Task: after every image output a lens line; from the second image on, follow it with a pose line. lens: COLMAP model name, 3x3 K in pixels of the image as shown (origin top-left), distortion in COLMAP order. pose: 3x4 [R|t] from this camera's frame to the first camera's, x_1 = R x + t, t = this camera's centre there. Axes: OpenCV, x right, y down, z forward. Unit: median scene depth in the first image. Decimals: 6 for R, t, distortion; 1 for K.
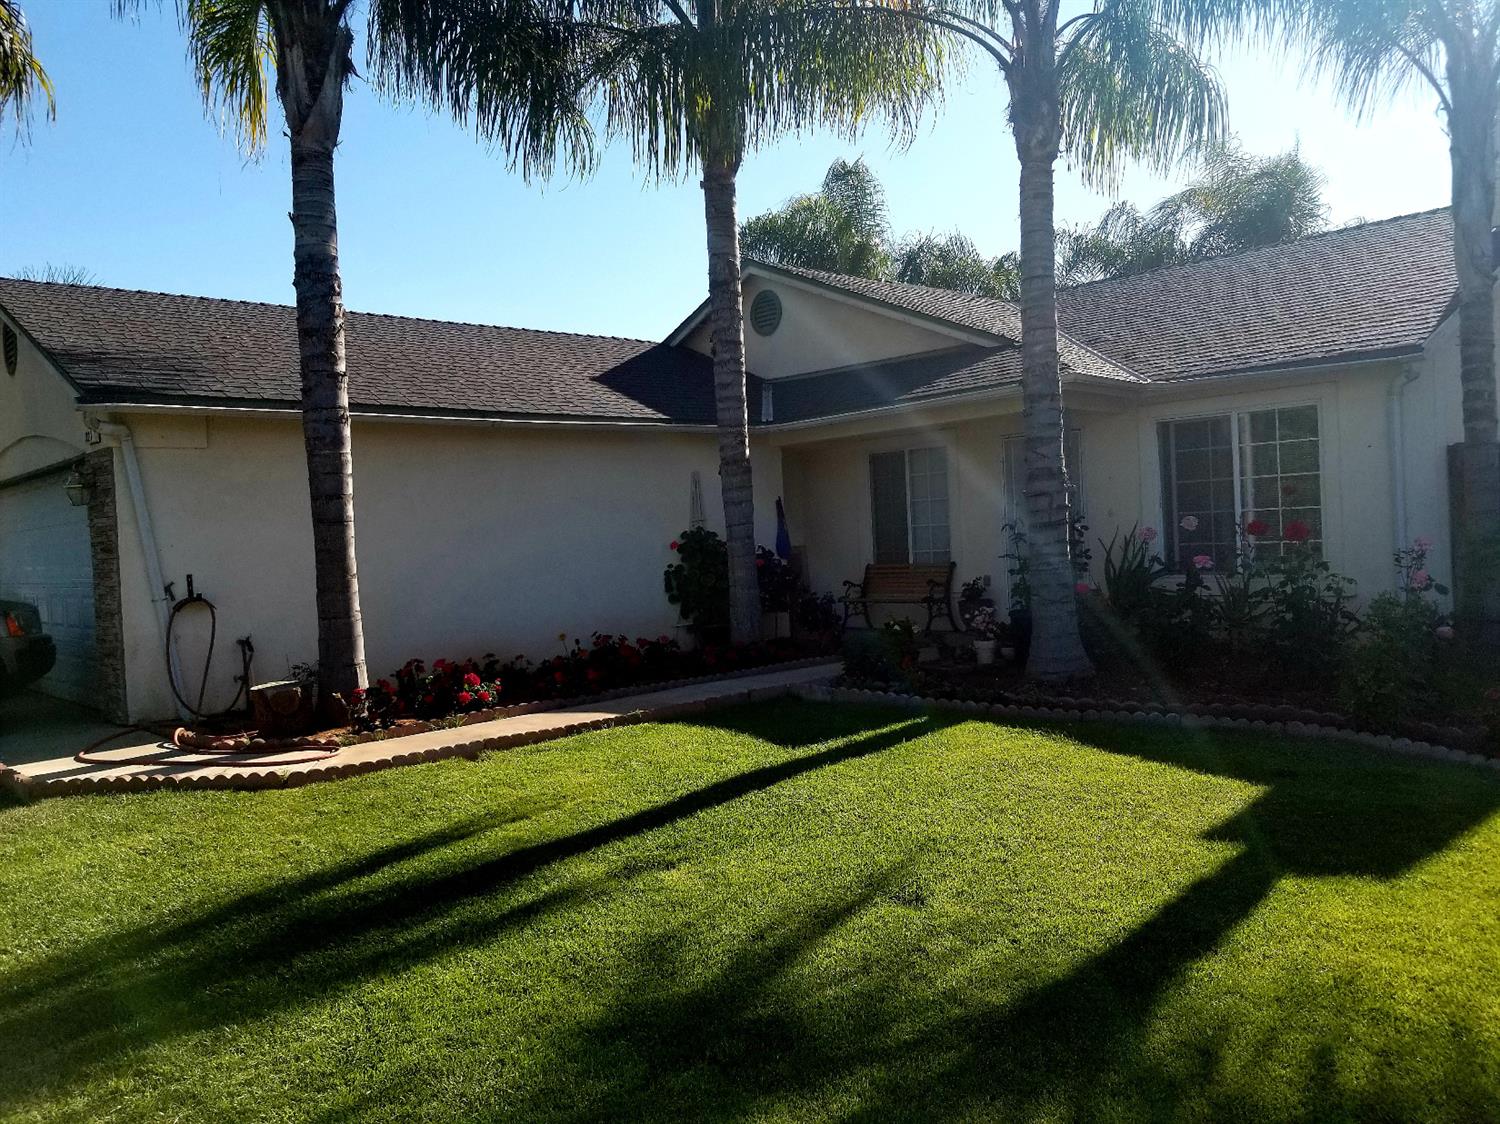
lens RADIAL K [[1203.7, 0, 737.2], [0, 1203.7, 581.6], [0, 0, 1]] dist [0.042290, -0.072565]
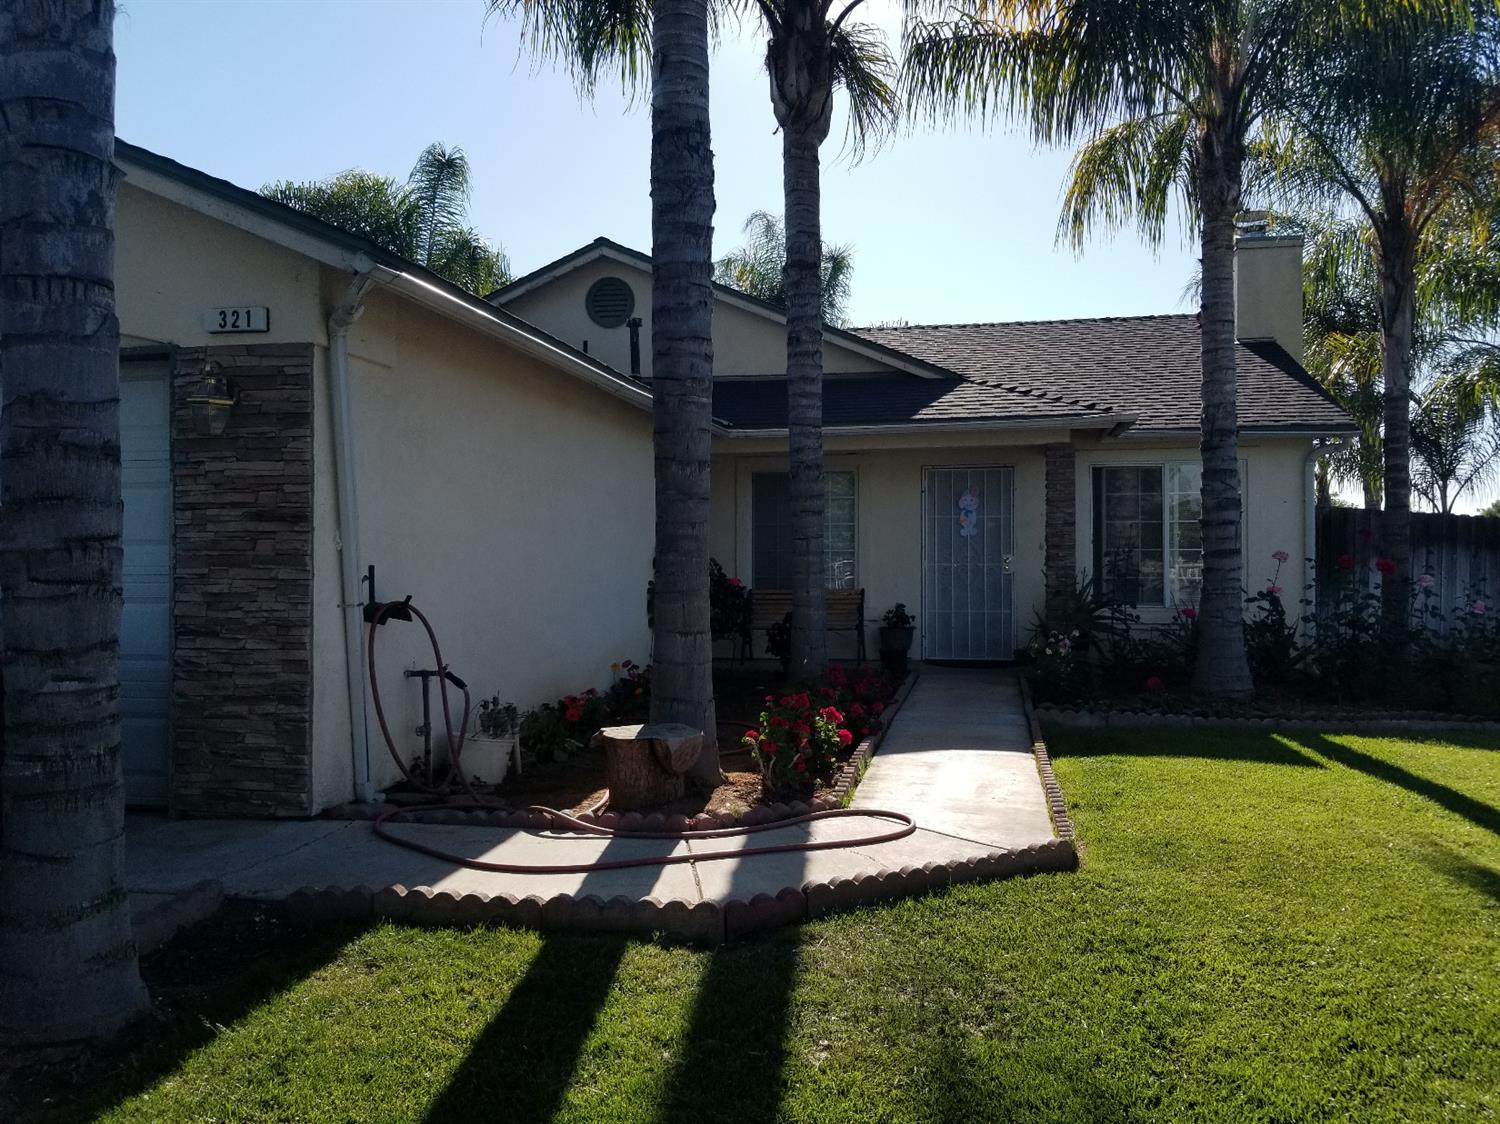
lens RADIAL K [[1203.7, 0, 742.4], [0, 1203.7, 569.7], [0, 0, 1]] dist [0.042290, -0.072565]
pose [[0.793401, 0.040460, 0.607353, -0.720545], [-0.009823, 0.998510, -0.053685, 0.029692], [-0.608620, 0.036628, 0.792616, 0.418534]]
